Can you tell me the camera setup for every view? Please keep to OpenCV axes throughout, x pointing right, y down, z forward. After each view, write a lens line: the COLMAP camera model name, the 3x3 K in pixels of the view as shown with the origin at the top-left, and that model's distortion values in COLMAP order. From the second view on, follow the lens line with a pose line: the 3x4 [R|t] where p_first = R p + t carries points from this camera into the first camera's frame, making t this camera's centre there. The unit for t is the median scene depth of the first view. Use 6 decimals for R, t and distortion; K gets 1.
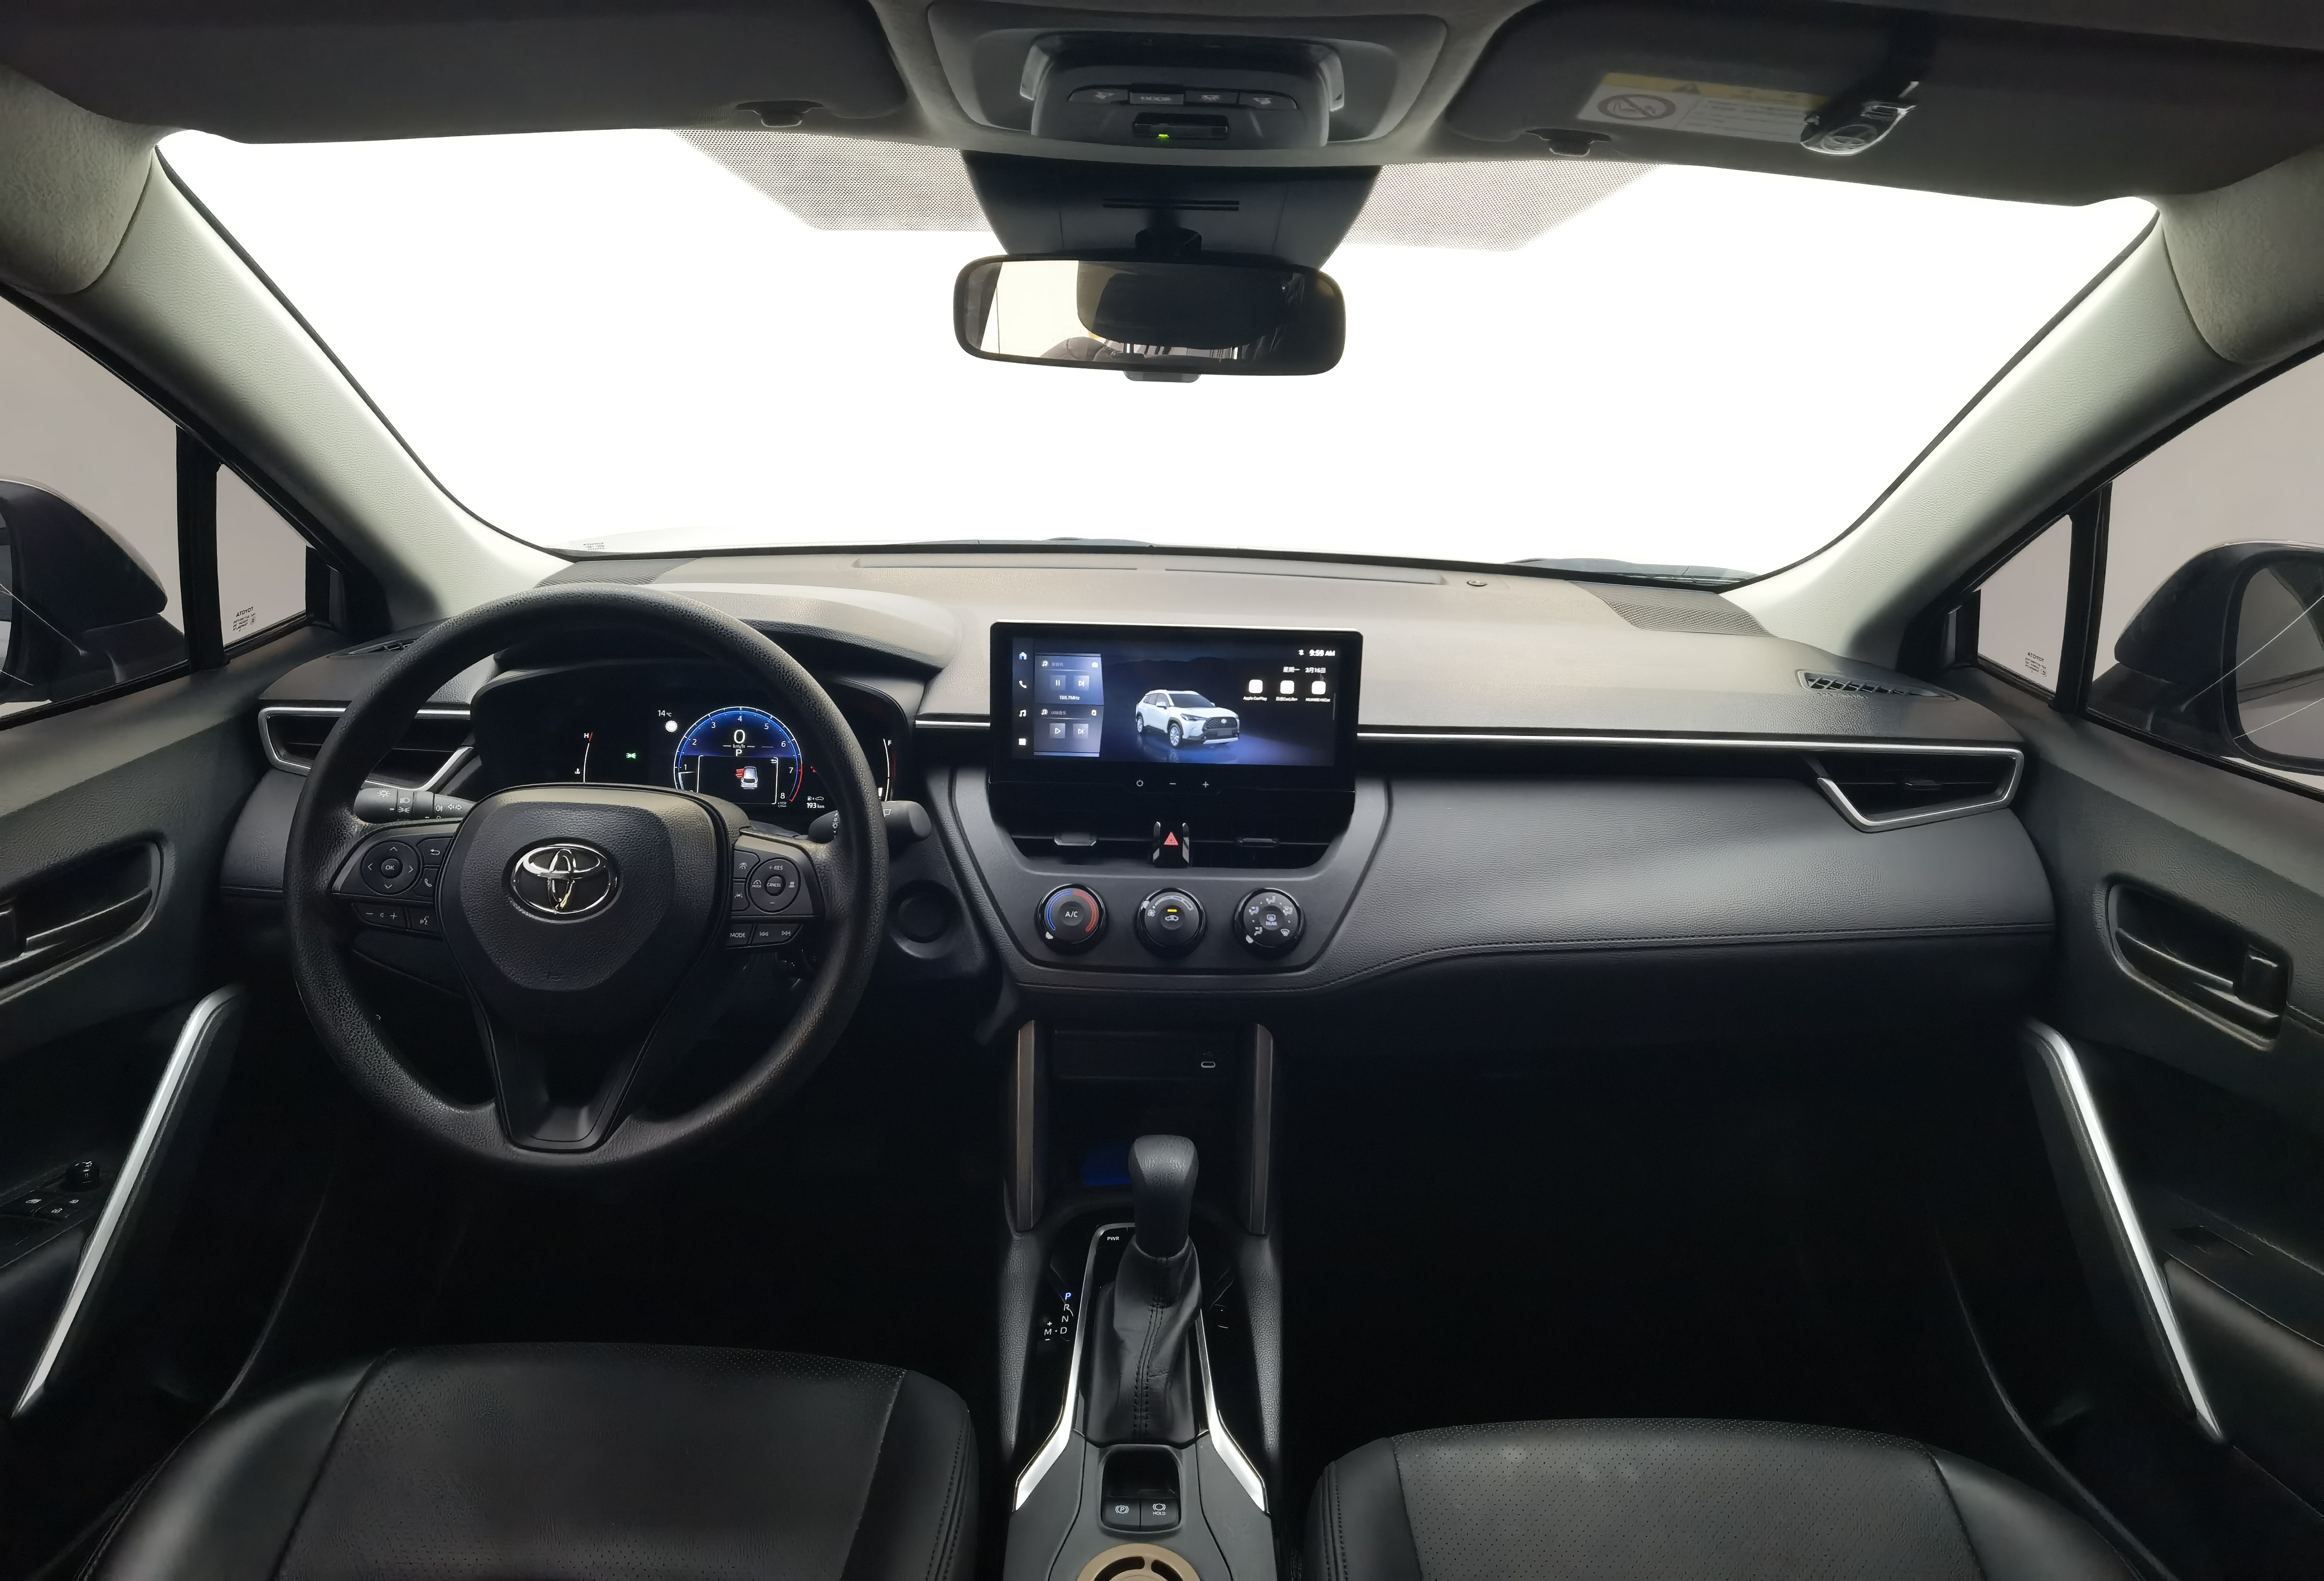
lens RADIAL K [[1039.9, 0, 1165.9], [0, 1039.9, 777.9], [0, 0, 1]] dist [-0.112592, 0.022306]
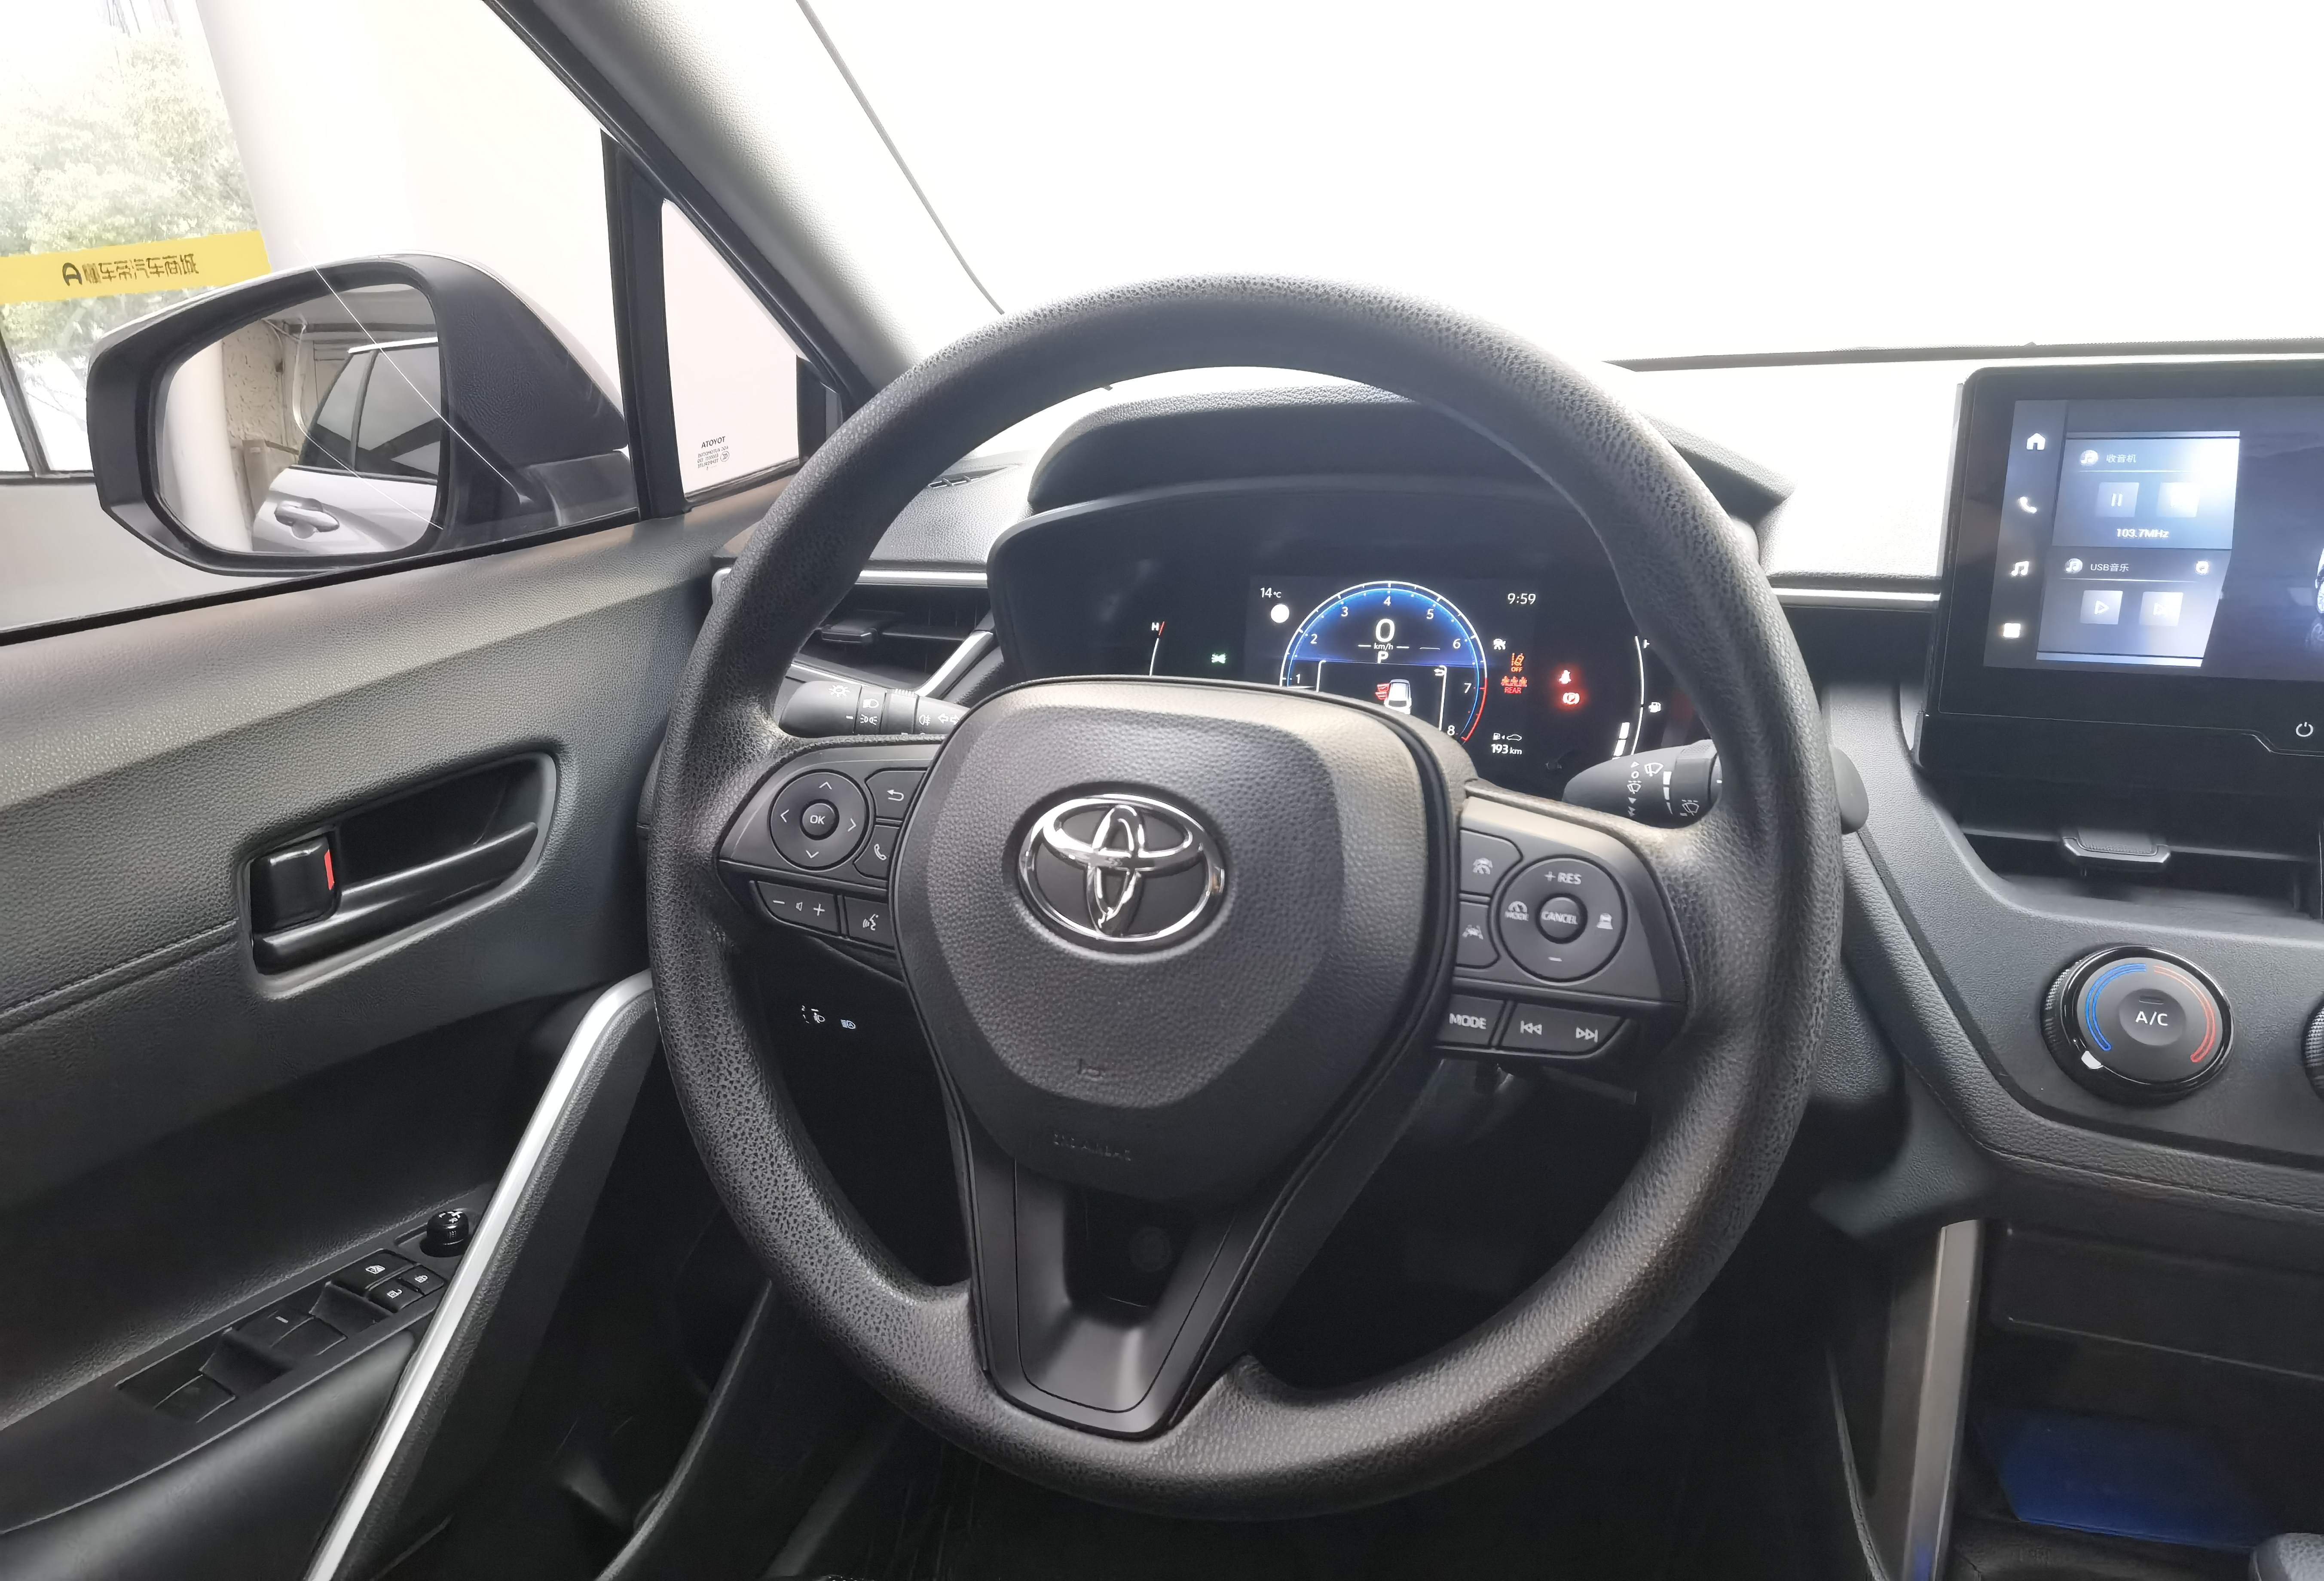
lens RADIAL K [[1039.9, 0, 1165.9], [0, 1039.9, 777.9], [0, 0, 1]] dist [-0.112592, 0.022306]
pose [[0.879975, 0.058275, -0.471432, -0.328904], [-0.038213, 0.997914, 0.052027, 0.029086], [0.473481, -0.027768, 0.880366, 0.538810]]
